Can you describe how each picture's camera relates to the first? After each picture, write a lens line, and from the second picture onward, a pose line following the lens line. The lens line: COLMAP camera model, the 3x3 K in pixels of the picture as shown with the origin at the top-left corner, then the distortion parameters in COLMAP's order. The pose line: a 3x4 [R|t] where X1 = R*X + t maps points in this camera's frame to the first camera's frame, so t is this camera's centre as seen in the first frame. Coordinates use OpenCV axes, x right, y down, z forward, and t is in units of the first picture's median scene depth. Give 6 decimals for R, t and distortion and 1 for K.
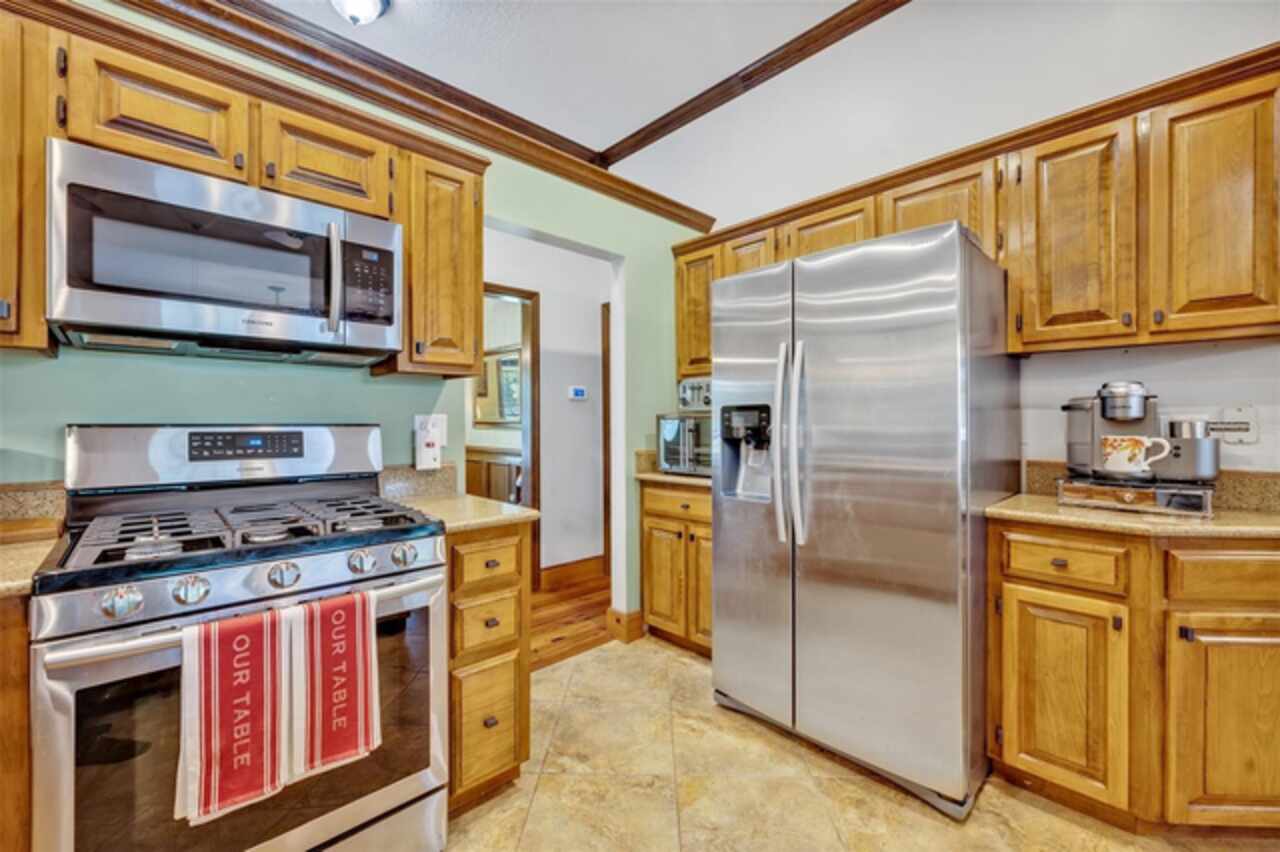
lens RADIAL K [[518.3, 0, 641.1], [0, 518.3, 419.2], [0, 0, 1]] dist [-0.003727, -0.000086]
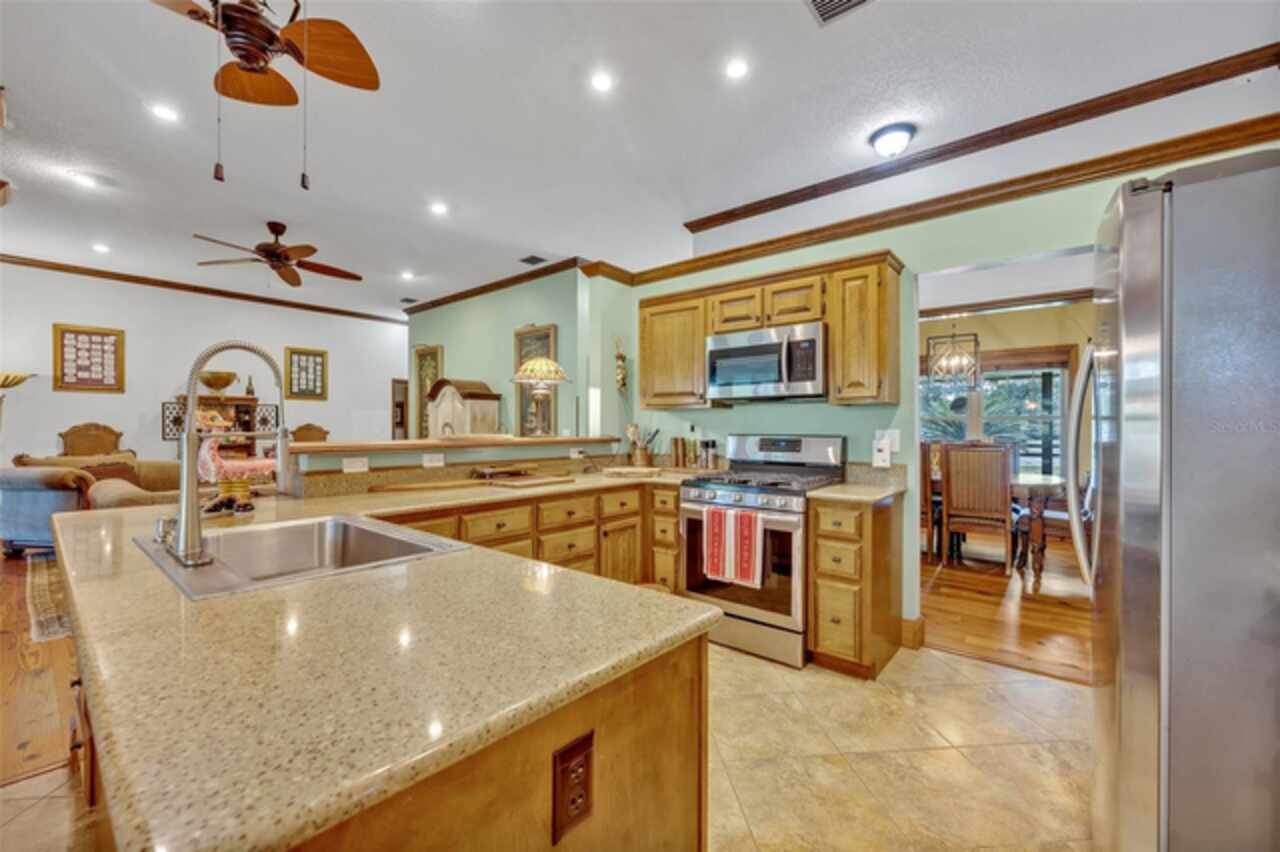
lens RADIAL K [[518.3, 0, 637.8], [0, 518.3, 430.0], [0, 0, 1]] dist [-0.003727, -0.000086]
pose [[0.106334, 0.000422, -0.994330, 1.430268], [0.005438, 0.999985, 0.001006, -0.019027], [0.994316, -0.005514, 0.106330, 0.242384]]
